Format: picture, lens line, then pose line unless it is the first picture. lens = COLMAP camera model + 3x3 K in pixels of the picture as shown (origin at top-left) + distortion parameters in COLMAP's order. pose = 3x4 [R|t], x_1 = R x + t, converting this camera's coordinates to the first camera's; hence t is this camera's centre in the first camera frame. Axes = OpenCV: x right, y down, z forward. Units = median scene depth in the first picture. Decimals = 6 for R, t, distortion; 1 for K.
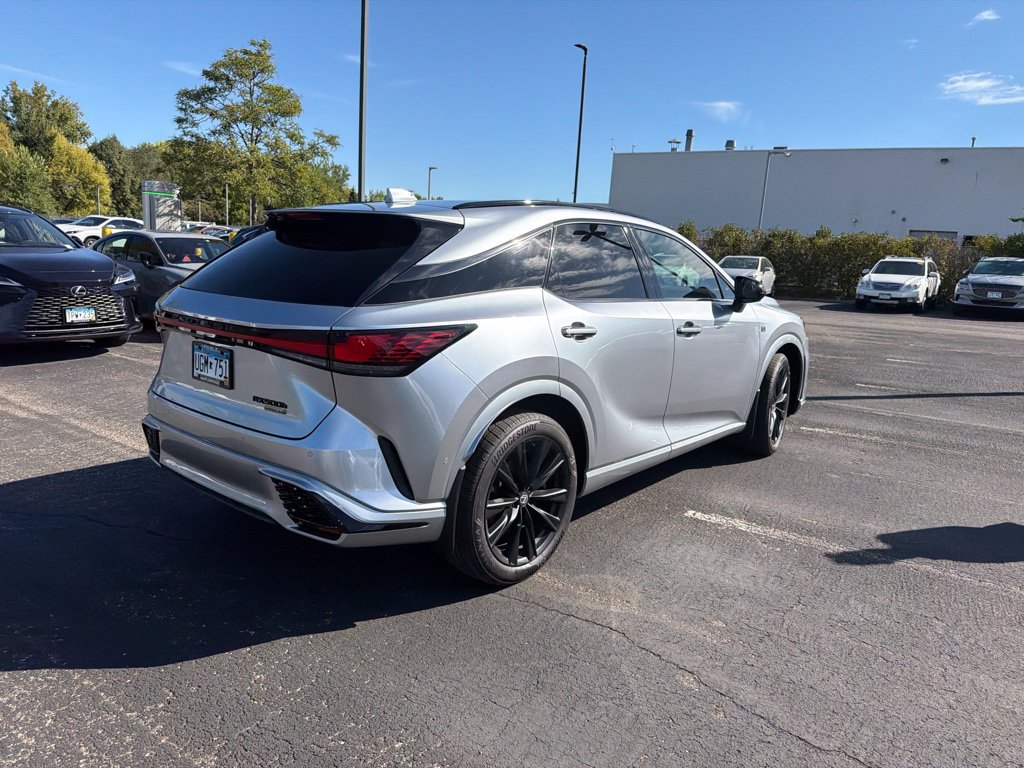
lens RADIAL K [[727.0, 0, 508.9], [0, 727.0, 381.6], [0, 0, 1]] dist [0.036800, -0.035977]
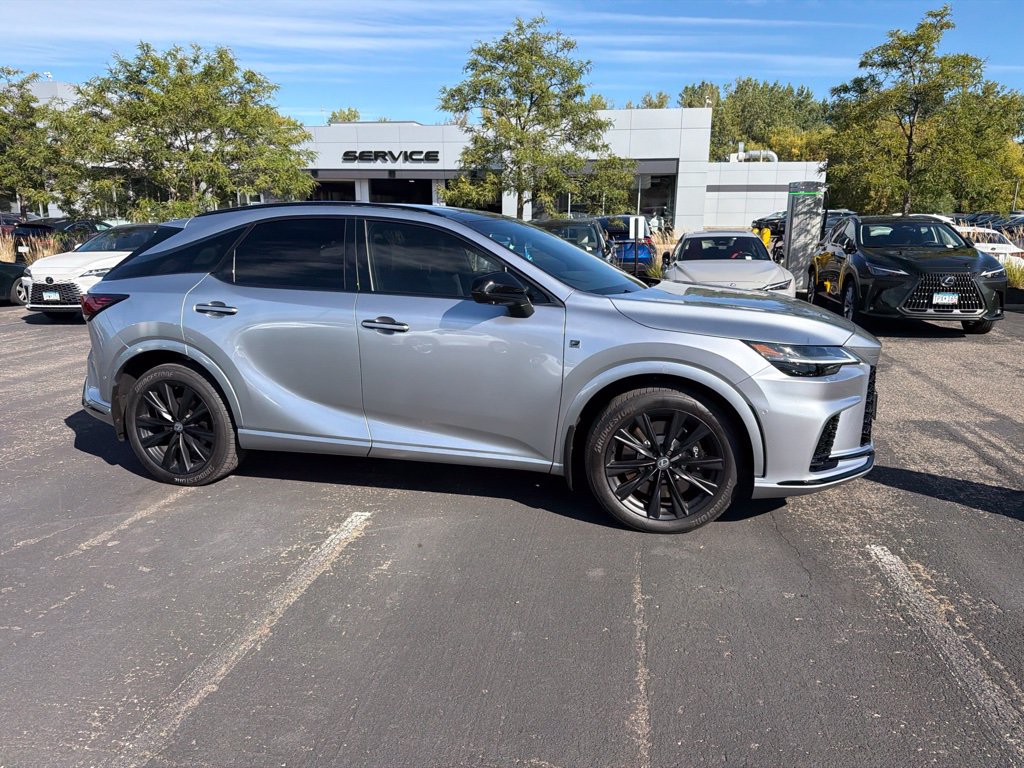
lens RADIAL K [[721.7, 0, 512.7], [0, 721.7, 385.8], [0, 0, 1]] dist [0.046362, -0.056284]
pose [[0.409617, 0.151690, -0.899558, 0.922162], [-0.144091, 0.984459, 0.100395, -0.088354], [0.900806, 0.088495, 0.425108, 0.598925]]
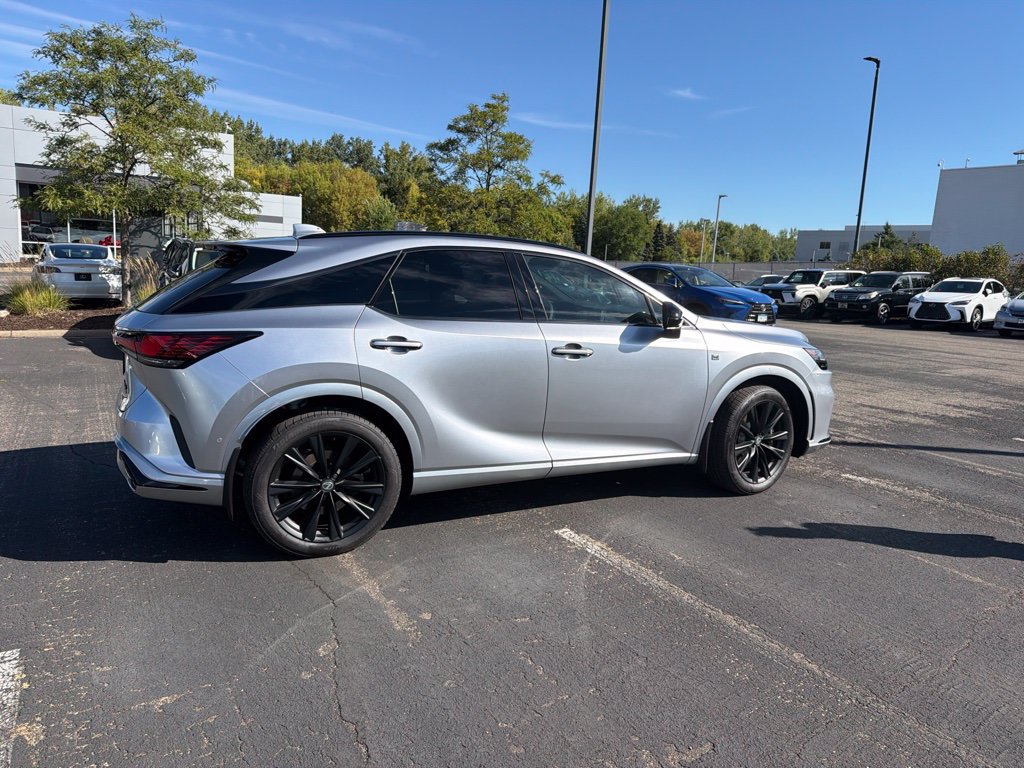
lens RADIAL K [[723.4, 0, 514.1], [0, 723.4, 370.9], [0, 0, 1]] dist [0.049312, -0.055398]
pose [[0.914416, 0.051341, -0.401507, 0.459137], [-0.072769, 0.996614, -0.038290, 0.001096], [0.398181, 0.064230, 0.915055, 0.028315]]
